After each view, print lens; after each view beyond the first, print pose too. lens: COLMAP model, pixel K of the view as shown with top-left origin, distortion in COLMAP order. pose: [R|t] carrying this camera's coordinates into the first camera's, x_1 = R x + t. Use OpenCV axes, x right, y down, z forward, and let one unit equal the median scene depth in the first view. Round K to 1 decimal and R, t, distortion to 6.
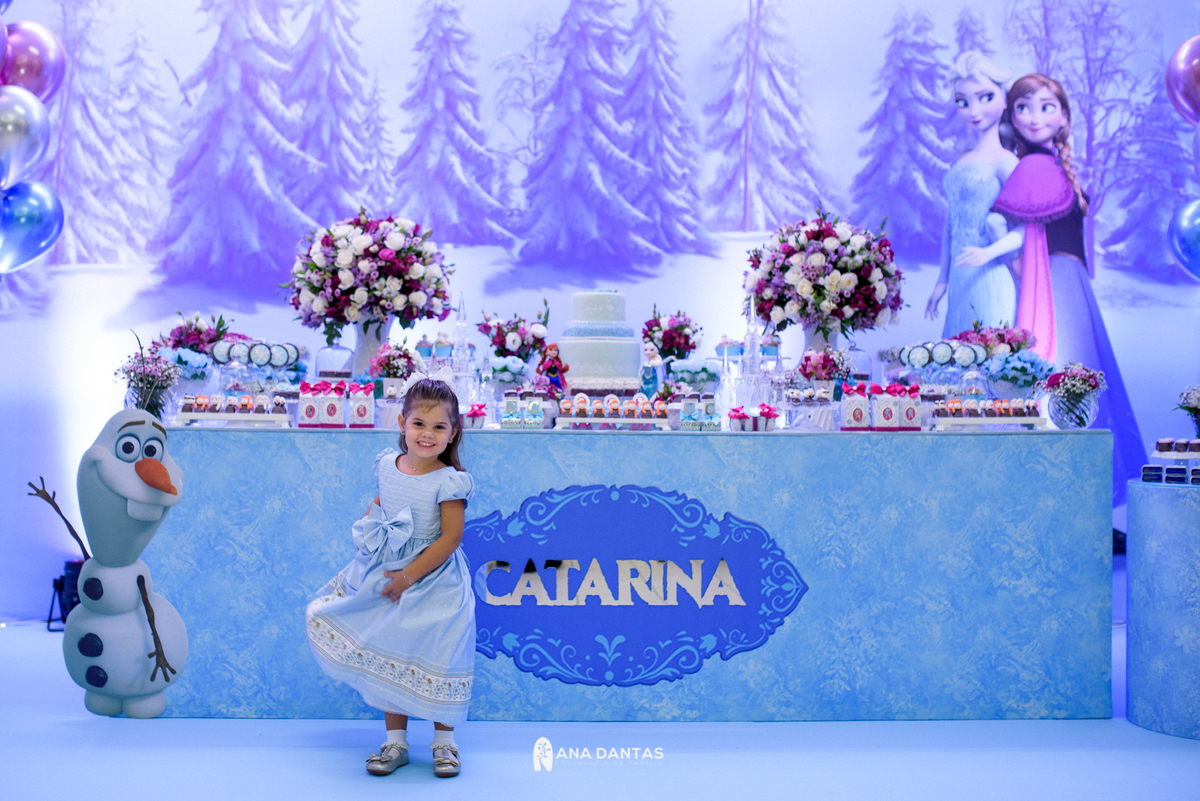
lens RADIAL K [[1368.2, 0, 561.0], [0, 1368.2, 410.5], [0, 0, 1]] dist [-0.039833, 0.000000]
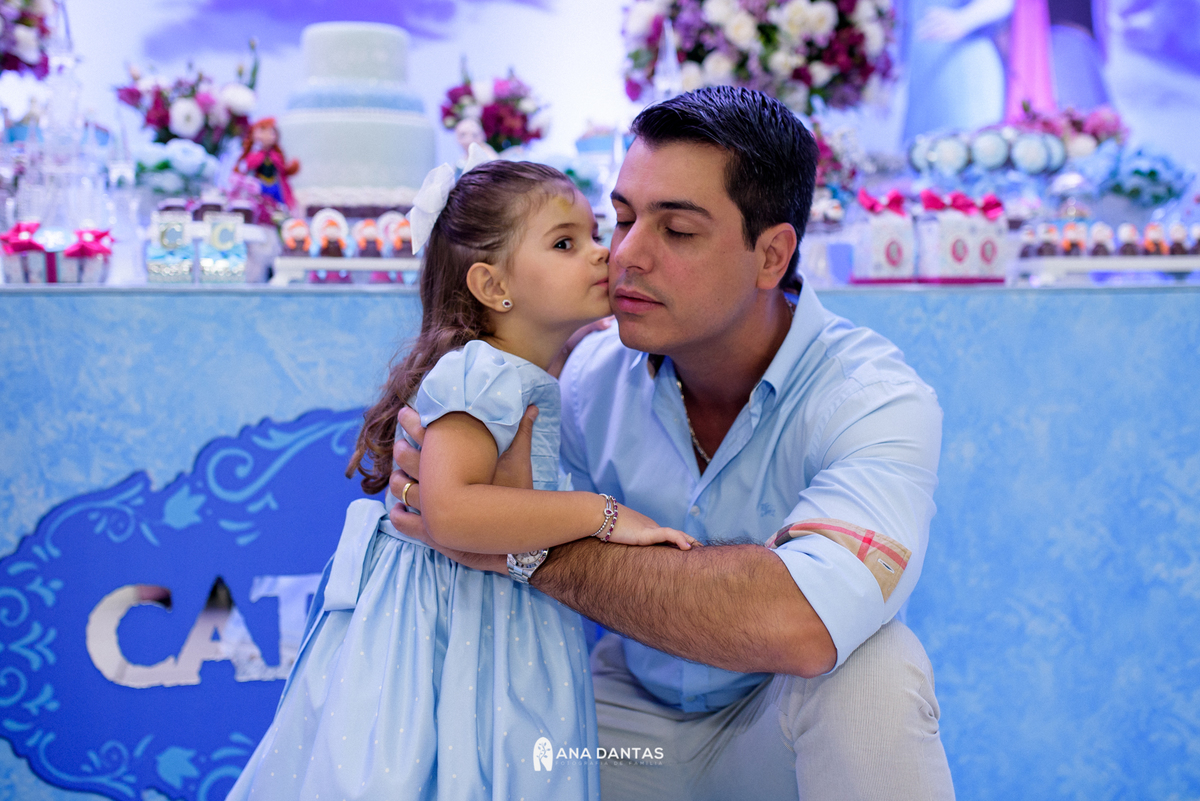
lens RADIAL K [[1368.2, 0, 612.6], [0, 1368.2, 346.2], [0, 0, 1]] dist [-0.039833, 0.000000]
pose [[0.972798, -0.014743, 0.231184, 0.000528], [0.005862, 0.999220, 0.039056, 0.015703], [-0.231580, -0.036638, 0.972126, 0.492987]]
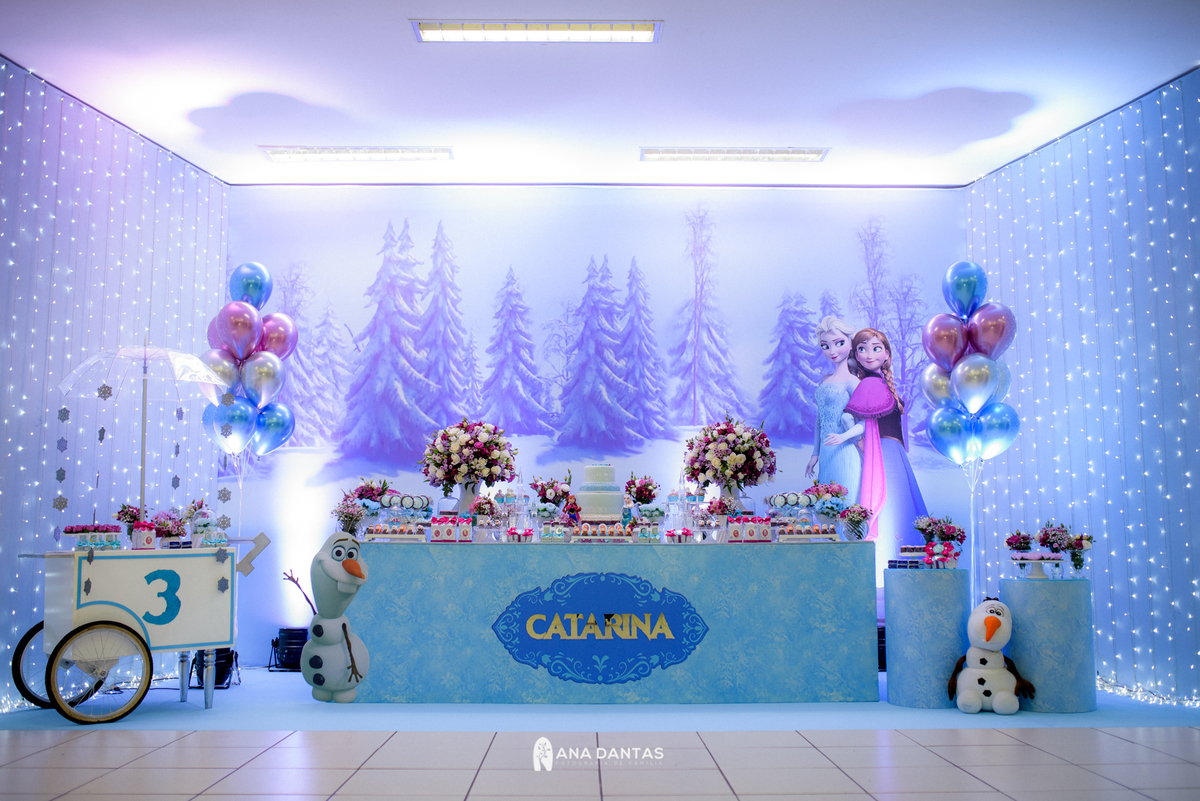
lens RADIAL K [[1267.6, 0, 619.4], [0, 1267.6, 402.0], [0, 0, 1]] dist [-0.037345, 0.000000]
pose [[0.999961, -0.006097, -0.006331, 0.066794], [0.005331, 0.993398, -0.114596, 0.019820], [0.006988, 0.114558, 0.993392, -0.647953]]
